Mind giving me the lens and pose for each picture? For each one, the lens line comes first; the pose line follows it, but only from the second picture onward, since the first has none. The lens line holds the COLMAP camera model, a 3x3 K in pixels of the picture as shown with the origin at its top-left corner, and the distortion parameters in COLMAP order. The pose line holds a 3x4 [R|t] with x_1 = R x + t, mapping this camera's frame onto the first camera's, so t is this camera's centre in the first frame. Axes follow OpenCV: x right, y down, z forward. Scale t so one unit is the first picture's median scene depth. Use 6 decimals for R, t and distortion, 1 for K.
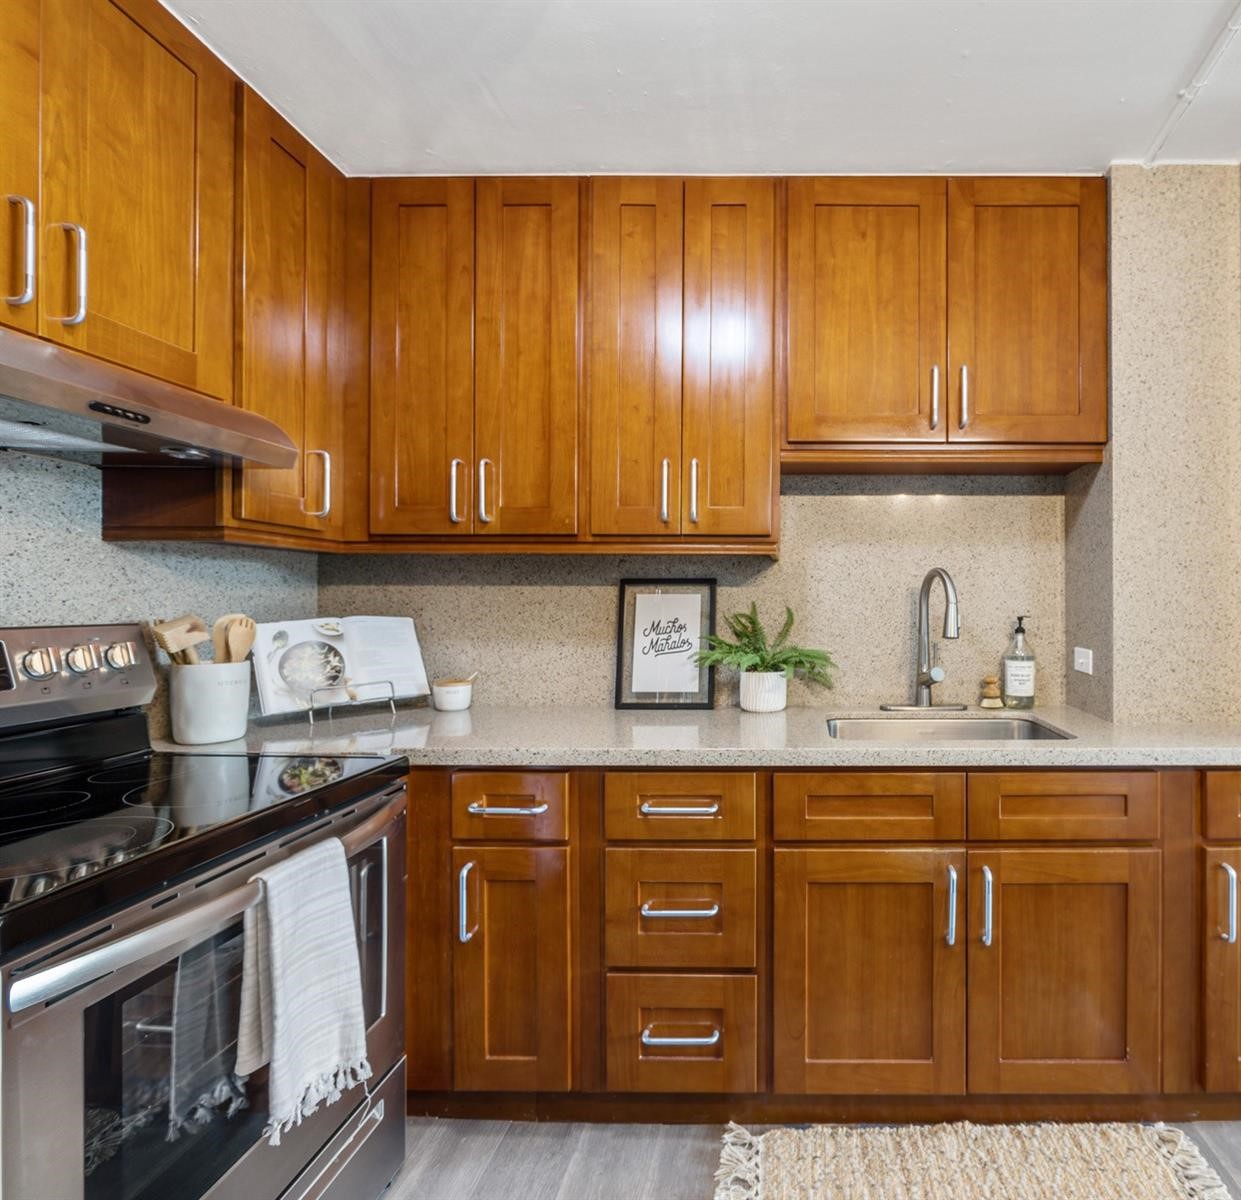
lens RADIAL K [[728.0, 0, 621.3], [0, 728.0, 612.7], [0, 0, 1]] dist [-0.002170, -0.000751]
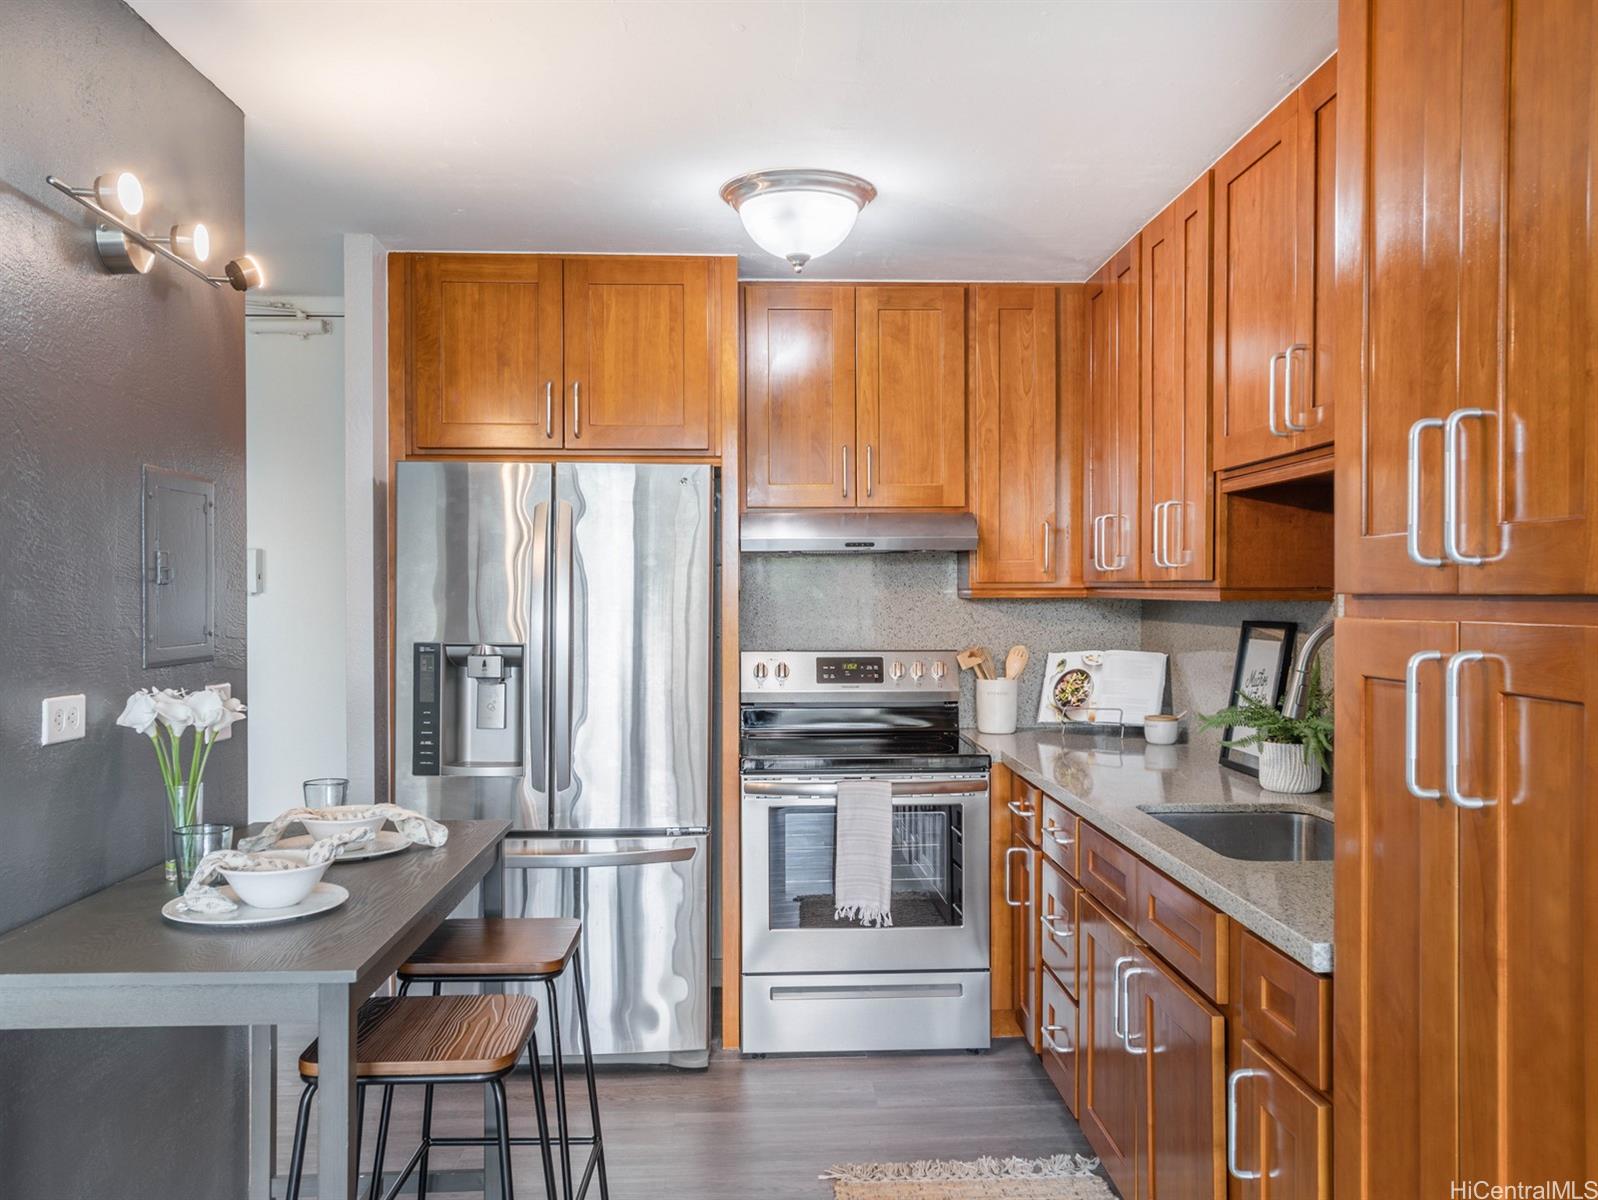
lens RADIAL K [[1209.4, 0, 799.5], [0, 1209.4, 594.7], [0, 0, 1]] dist [0.002809, 0.000624]
pose [[0.053511, 0.001708, -0.998566, 1.609940], [0.001990, 0.999996, 0.001817, -0.092280], [0.998565, -0.002084, 0.053508, 0.421309]]
